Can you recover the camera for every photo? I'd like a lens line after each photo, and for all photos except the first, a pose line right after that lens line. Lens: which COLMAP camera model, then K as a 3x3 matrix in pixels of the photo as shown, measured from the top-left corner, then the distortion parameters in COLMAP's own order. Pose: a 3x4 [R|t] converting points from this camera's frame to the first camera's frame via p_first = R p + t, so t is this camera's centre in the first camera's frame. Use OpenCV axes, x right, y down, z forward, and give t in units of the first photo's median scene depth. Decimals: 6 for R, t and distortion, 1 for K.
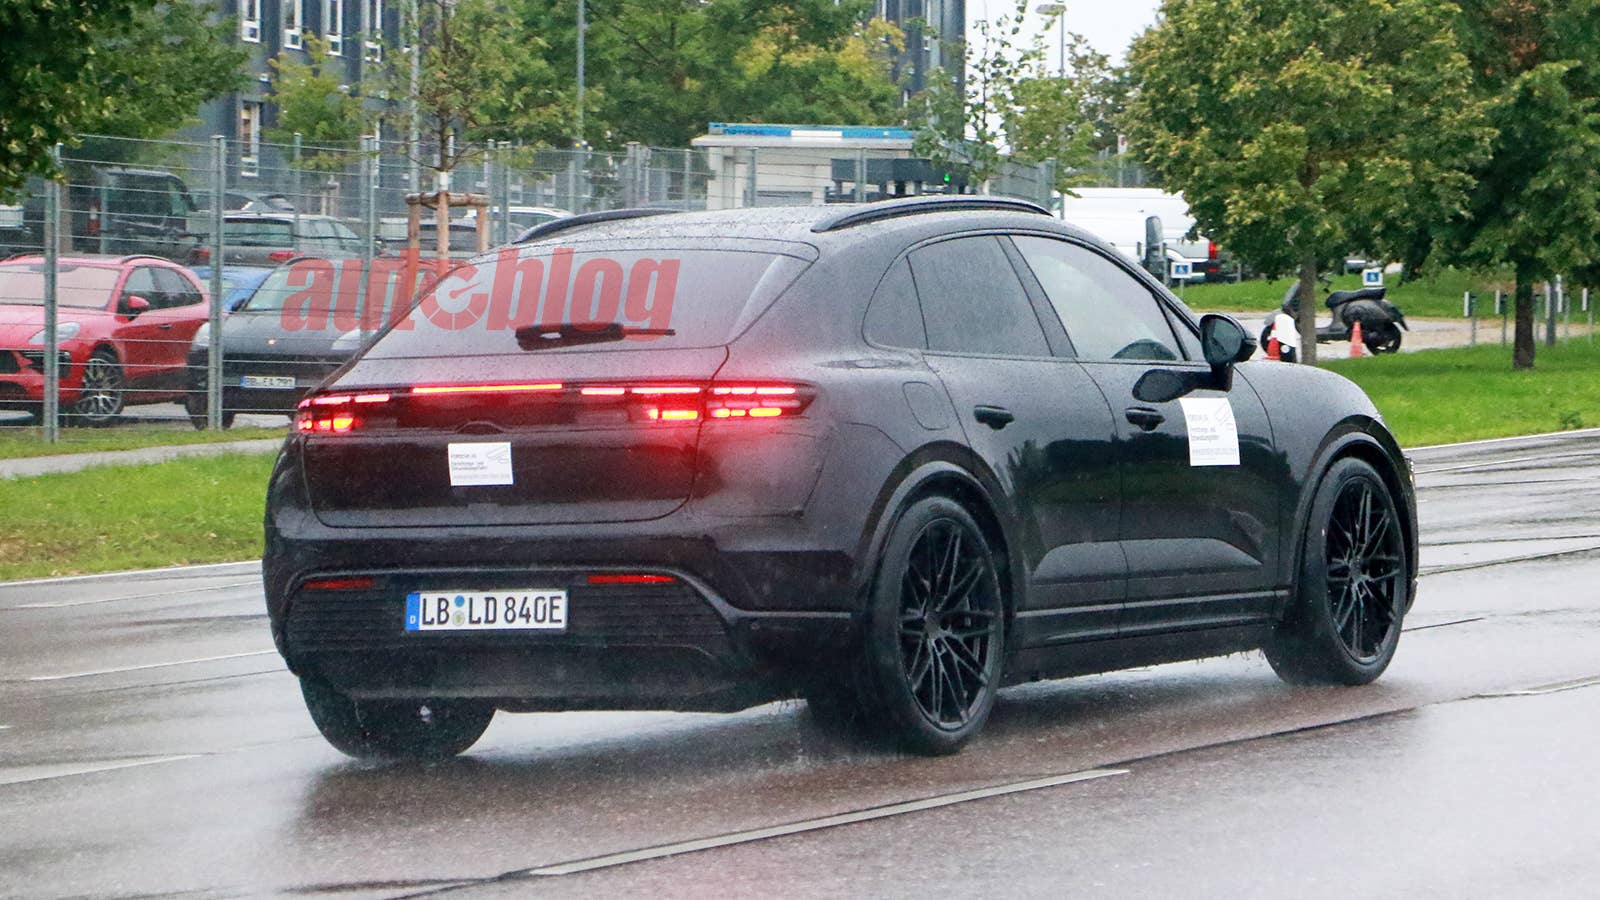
lens RADIAL K [[4856.2, 0, 800.0], [0, 4856.2, 450.0], [0, 0, 1]] dist [-0.019146, 0.975148]
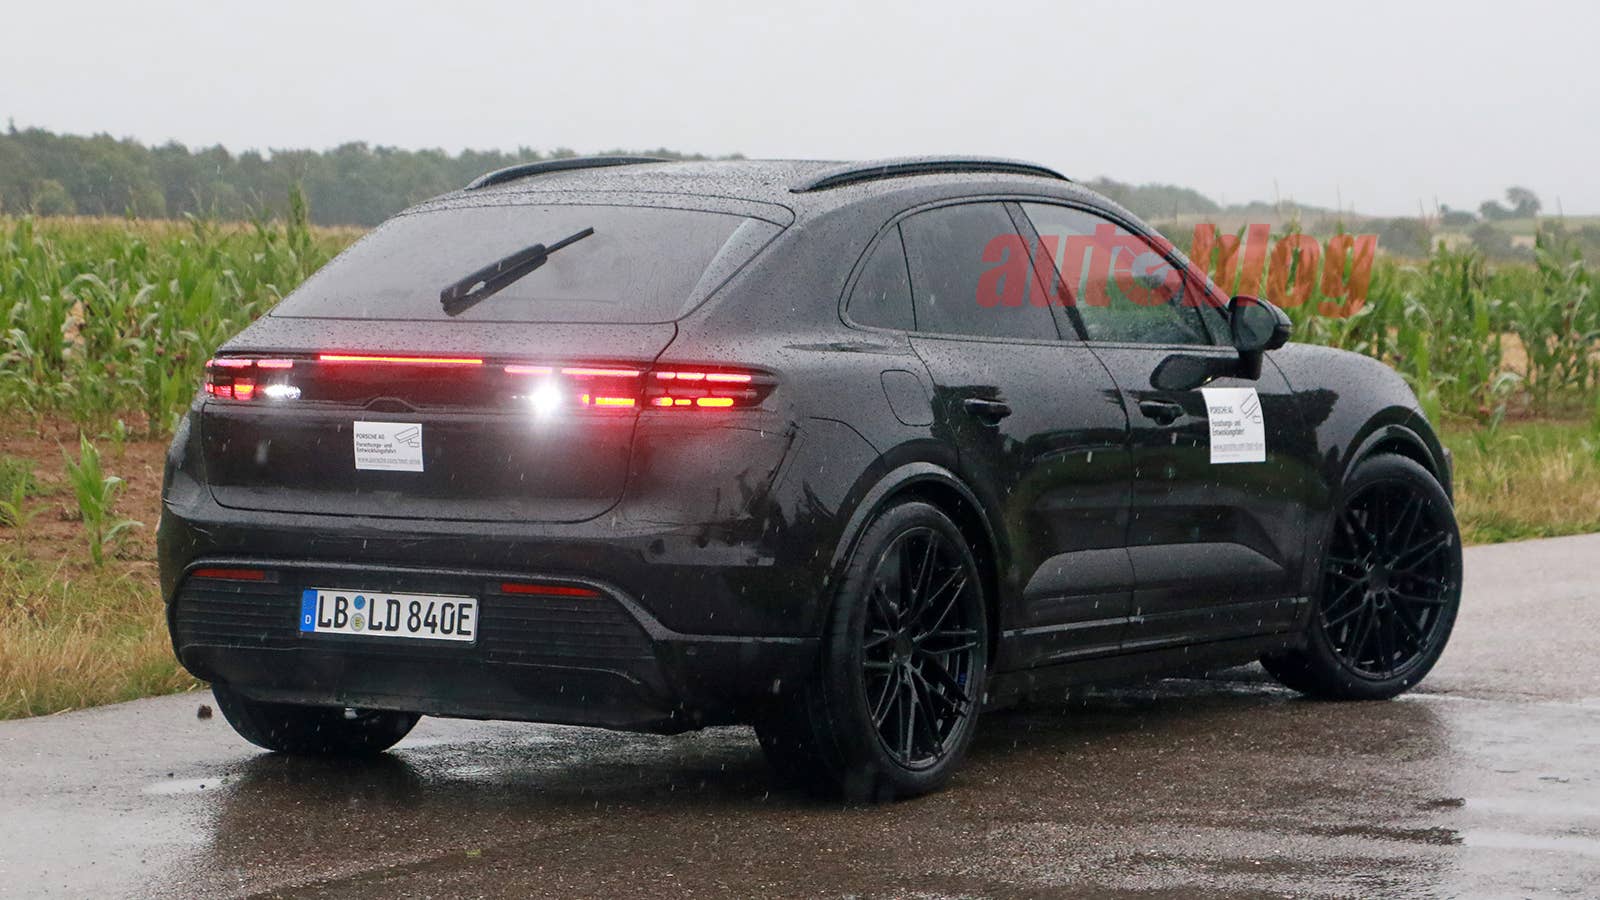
lens RADIAL K [[3855.5, 0, 800.0], [0, 3855.5, 450.0], [0, 0, 1]] dist [-0.010593, 0.280650]
pose [[0.998612, 0.042852, -0.030627, 0.028806], [-0.041917, 0.998654, 0.030551, -0.020573], [0.031895, -0.029225, 0.999064, 0.311095]]
